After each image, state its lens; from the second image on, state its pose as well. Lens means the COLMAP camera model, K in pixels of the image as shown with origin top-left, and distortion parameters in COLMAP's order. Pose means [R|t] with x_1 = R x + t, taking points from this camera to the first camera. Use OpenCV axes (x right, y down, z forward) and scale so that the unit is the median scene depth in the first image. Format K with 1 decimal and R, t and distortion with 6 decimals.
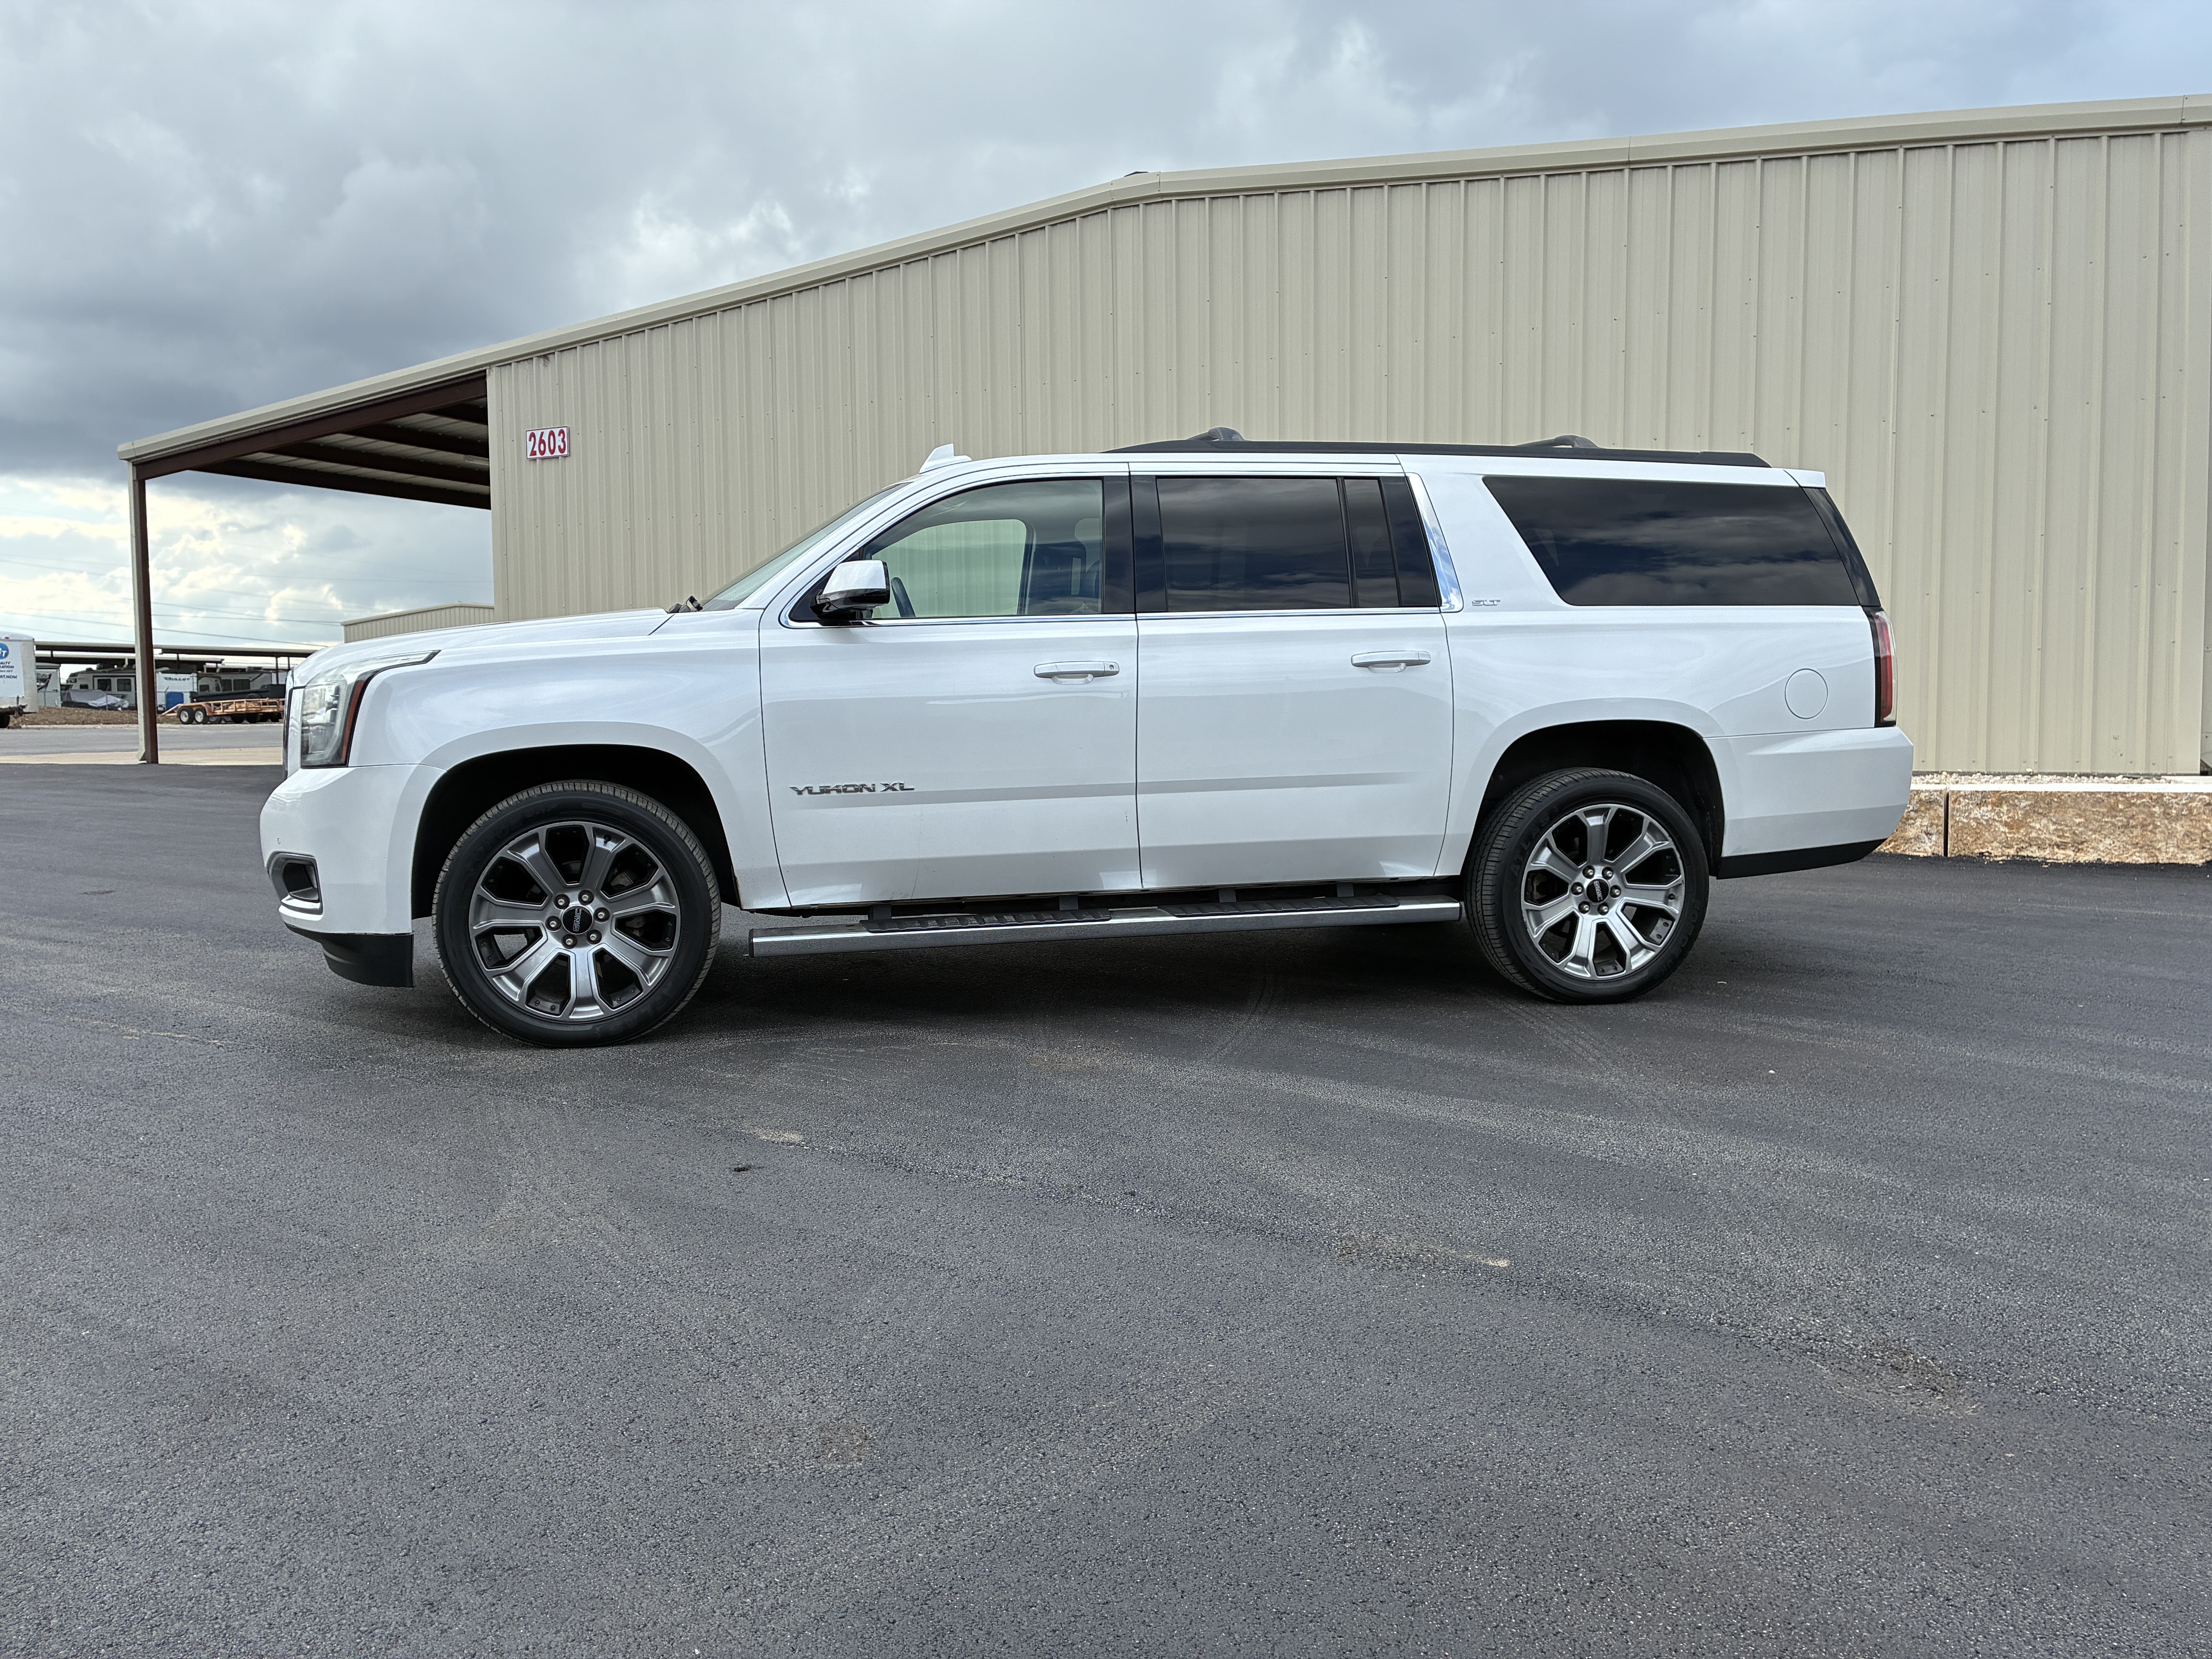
lens RADIAL K [[1695.8, 0, 1106.0], [0, 1695.8, 829.5], [0, 0, 1]] dist [0.011598, 0.088623]
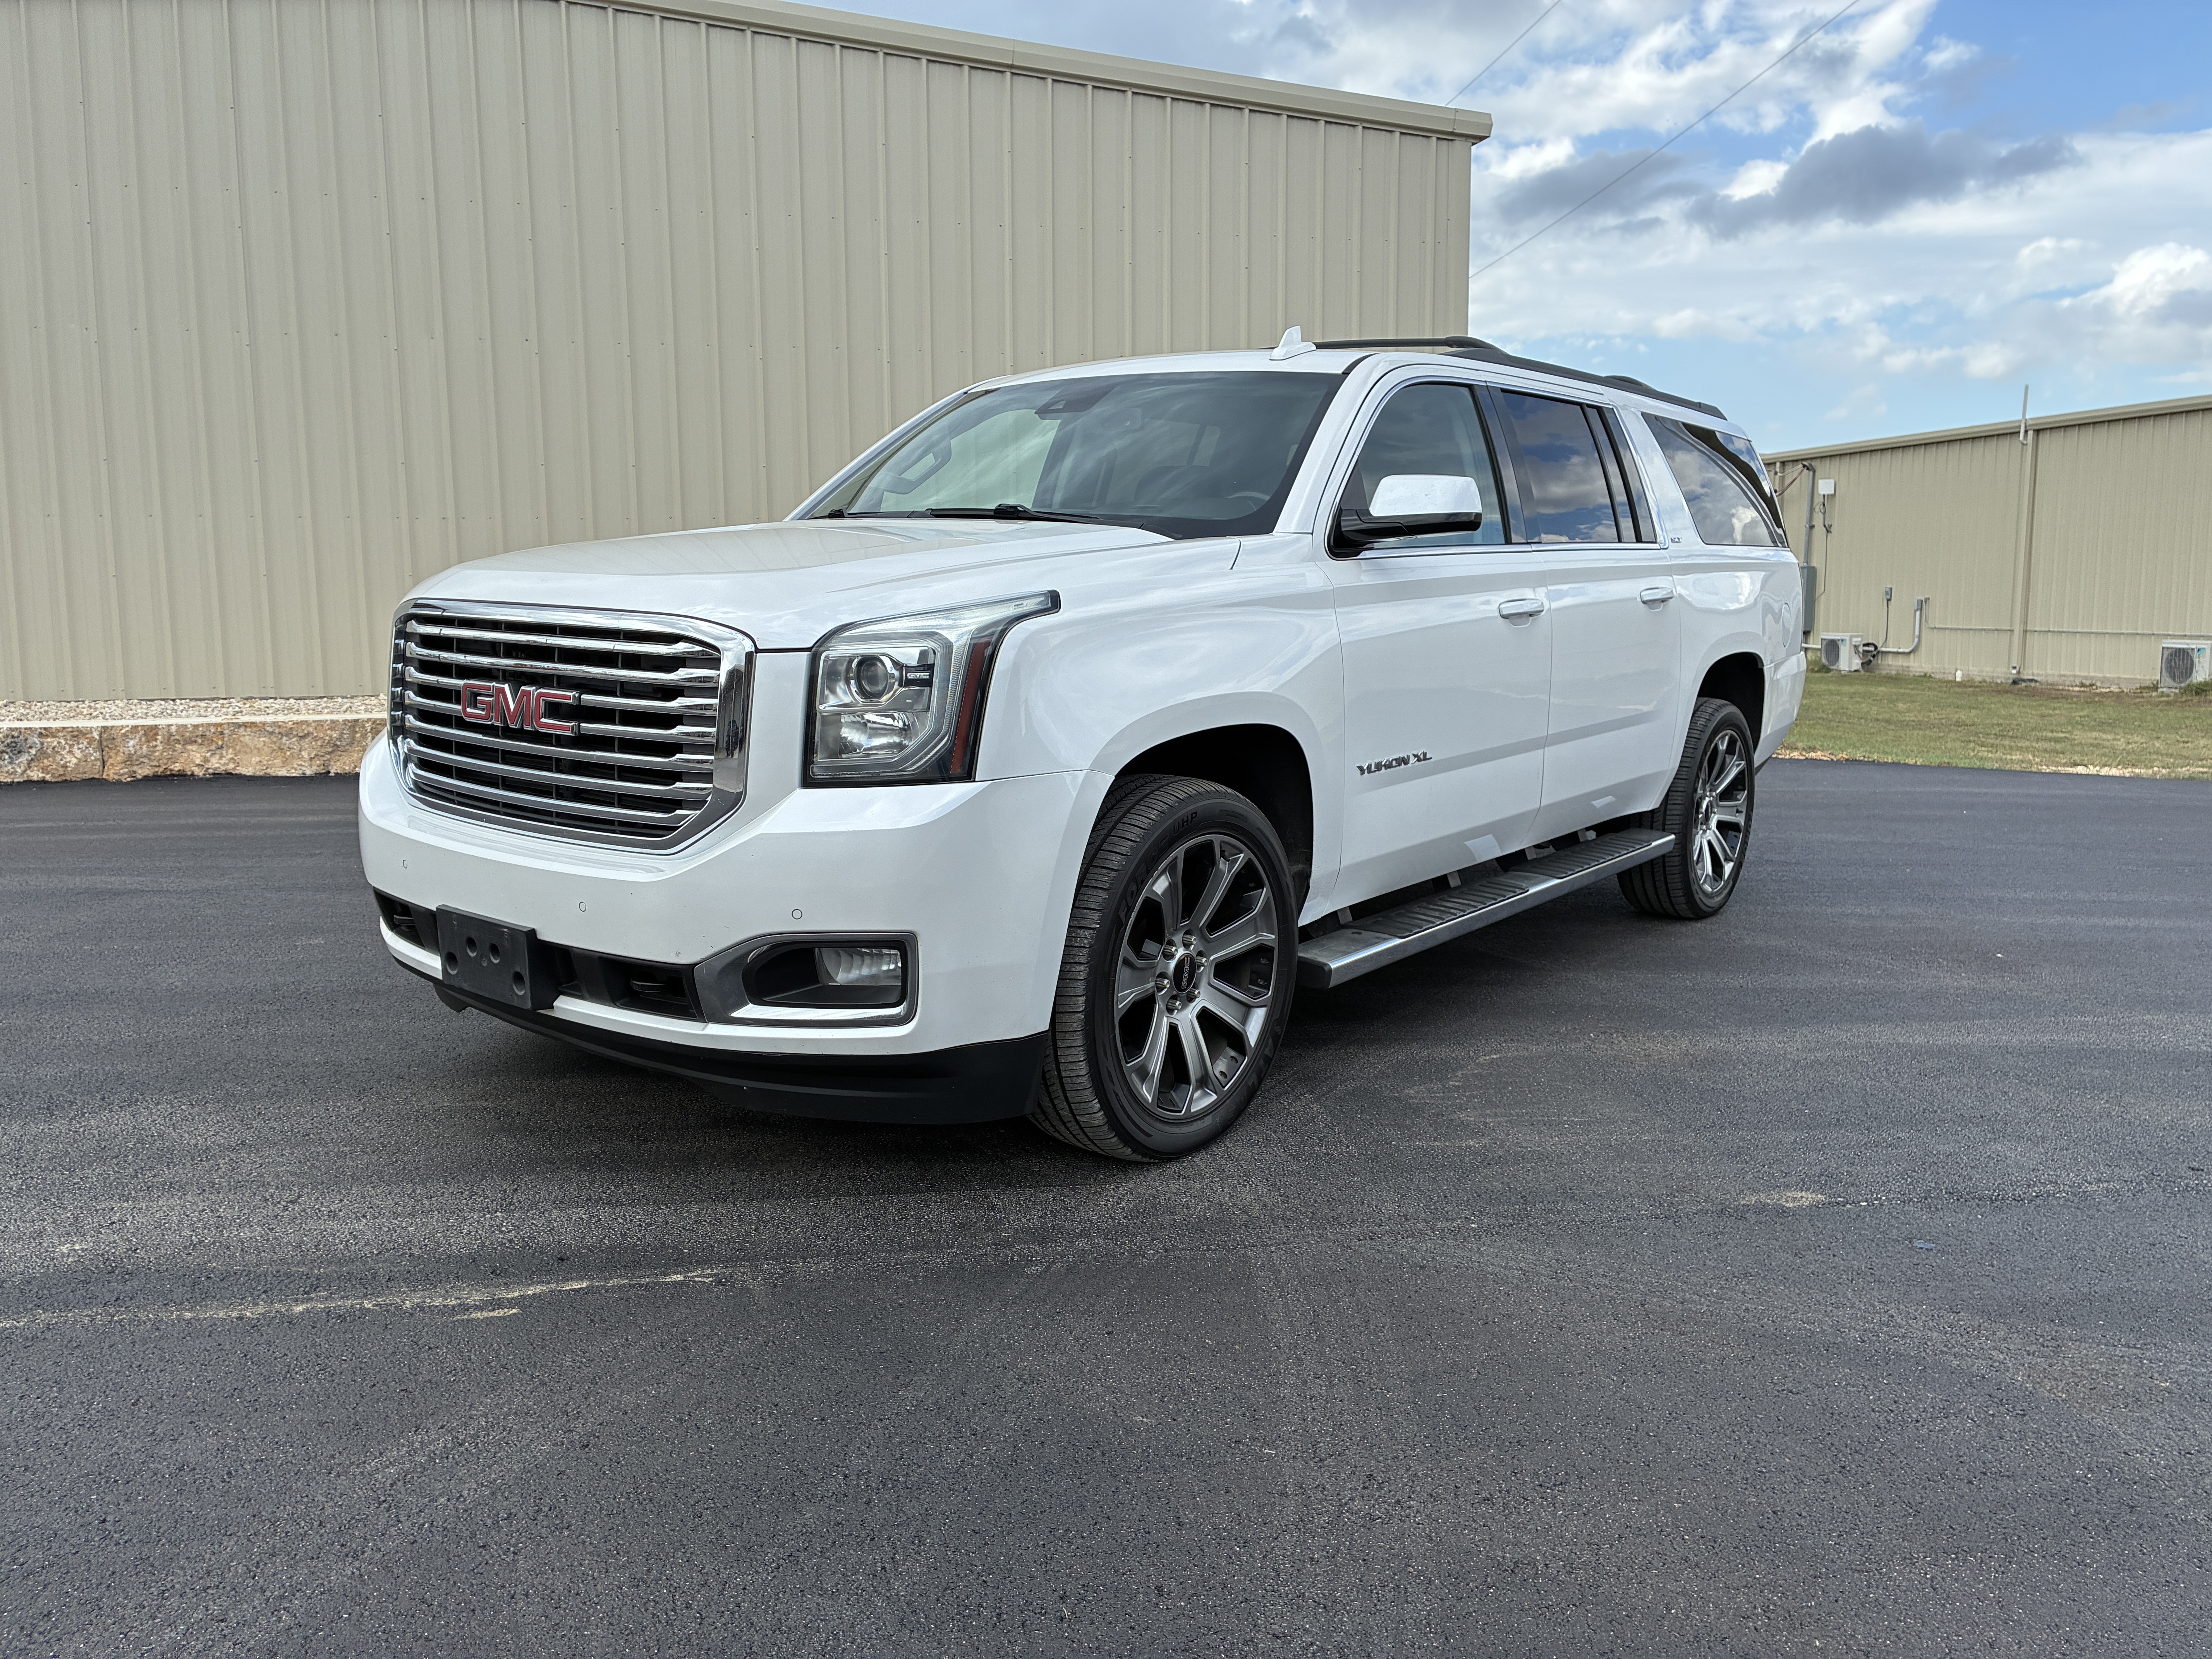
lens RADIAL K [[1695.8, 0, 1106.0], [0, 1695.8, 829.5], [0, 0, 1]] dist [0.011598, 0.088623]
pose [[0.750518, -0.089291, 0.654789, -0.793854], [0.048057, 0.995581, 0.080680, -0.064912], [-0.659100, -0.029085, 0.751493, 0.494268]]
